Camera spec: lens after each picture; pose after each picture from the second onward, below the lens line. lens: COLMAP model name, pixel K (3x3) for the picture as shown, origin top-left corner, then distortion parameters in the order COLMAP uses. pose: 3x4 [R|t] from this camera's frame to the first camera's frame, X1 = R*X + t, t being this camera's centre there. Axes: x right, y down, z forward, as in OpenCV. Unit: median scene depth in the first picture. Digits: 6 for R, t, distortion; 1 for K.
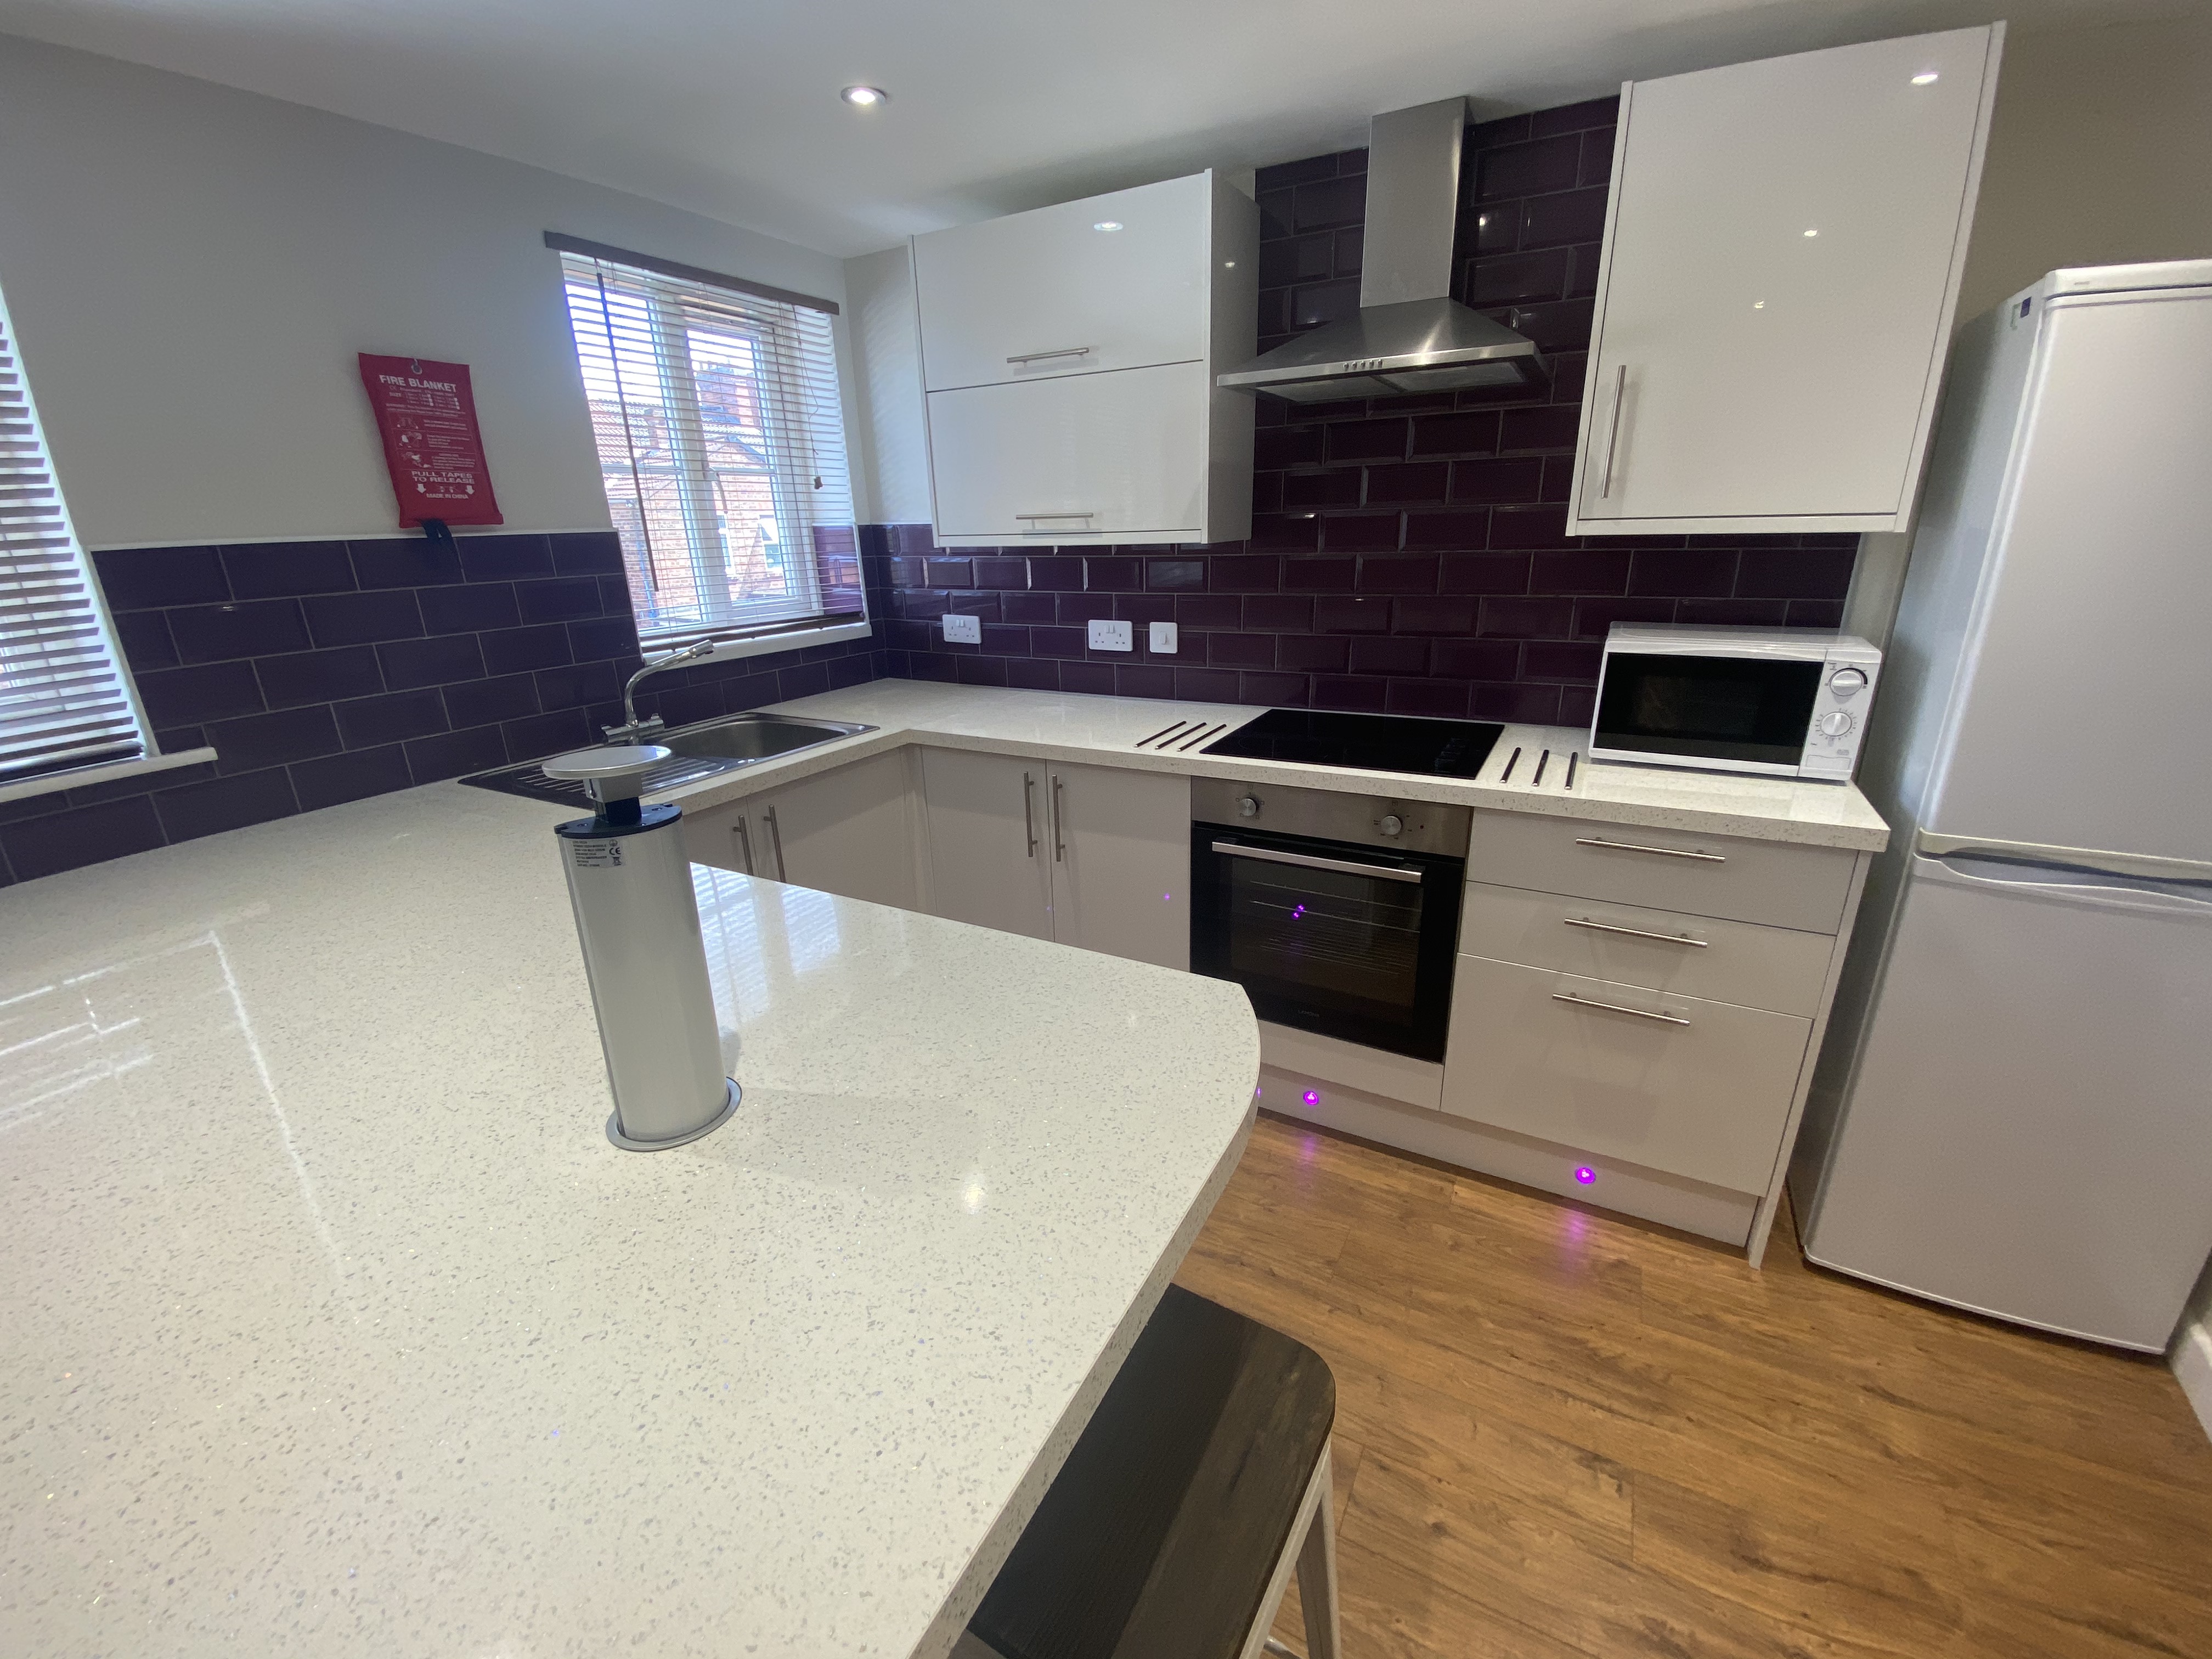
lens RADIAL K [[902.4, 0, 1106.5], [0, 902.4, 830.7], [0, 0, 1]] dist [0.019230, -0.020643]
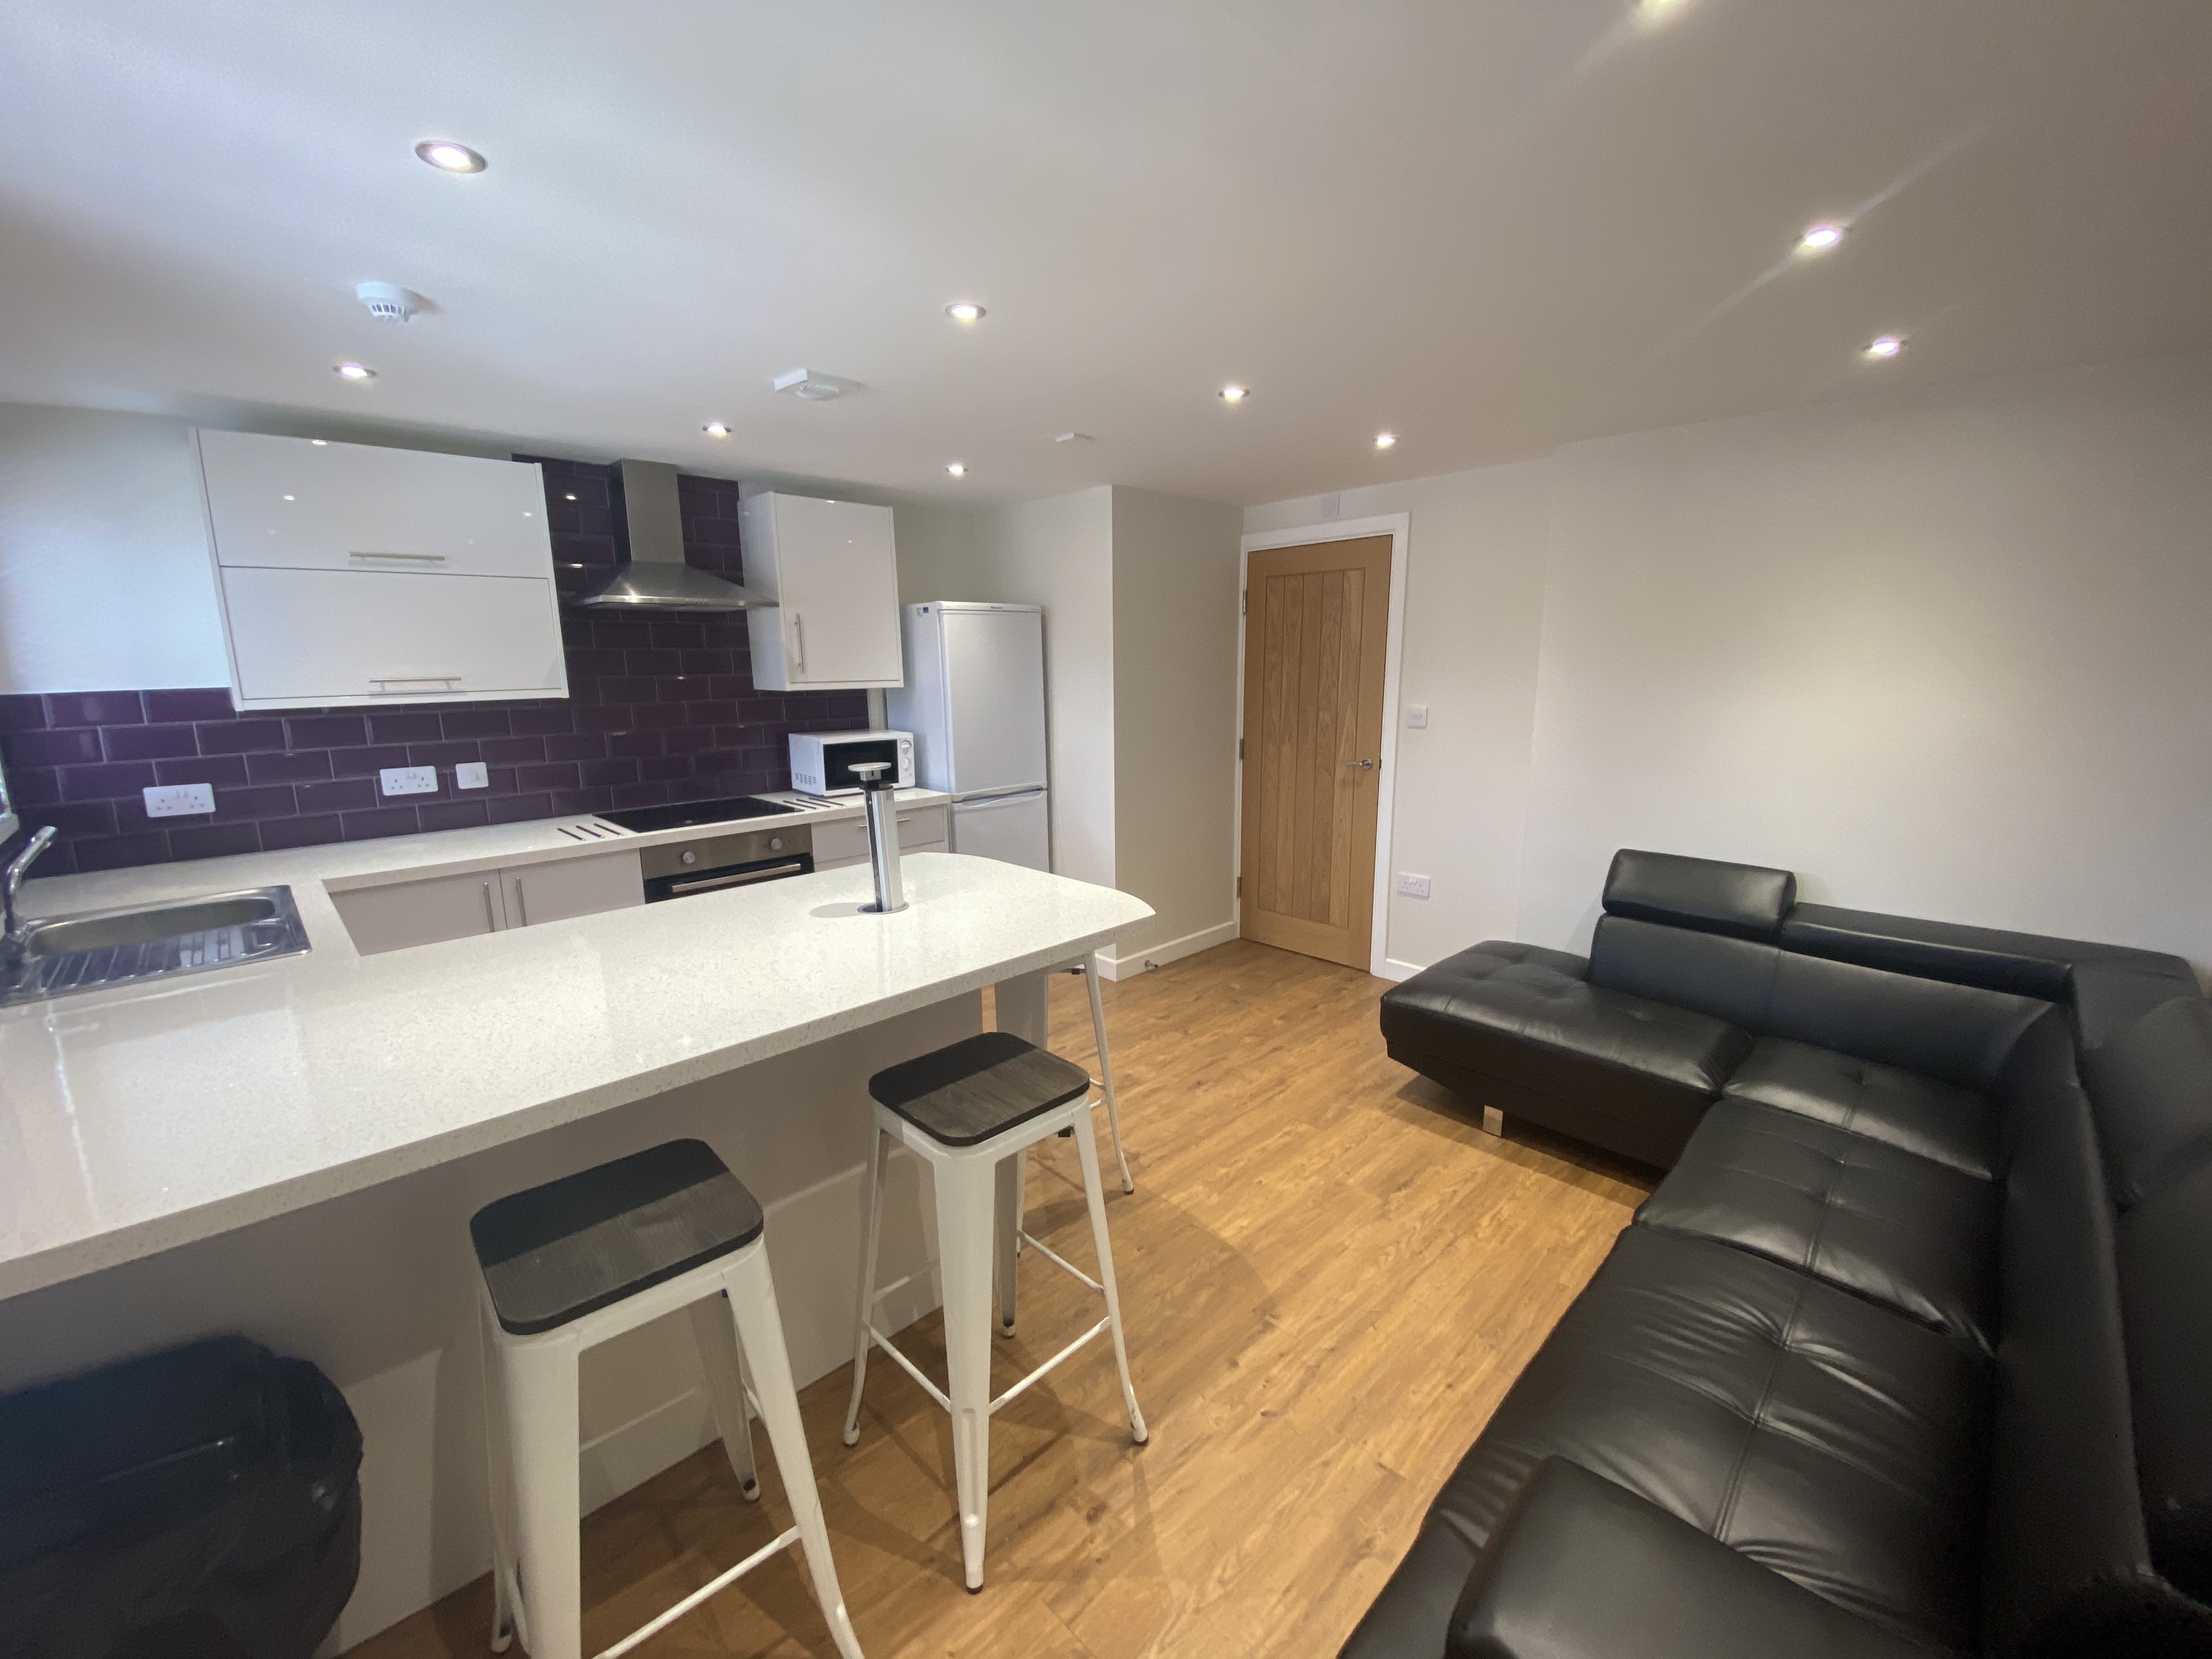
lens RADIAL K [[902.4, 0, 1106.5], [0, 902.4, 830.7], [0, 0, 1]] dist [0.019230, -0.020643]
pose [[0.277244, -0.158171, 0.947691, -1.017658], [0.316645, 0.946293, 0.065304, 0.053759], [-0.907123, 0.281976, 0.312438, -0.151130]]
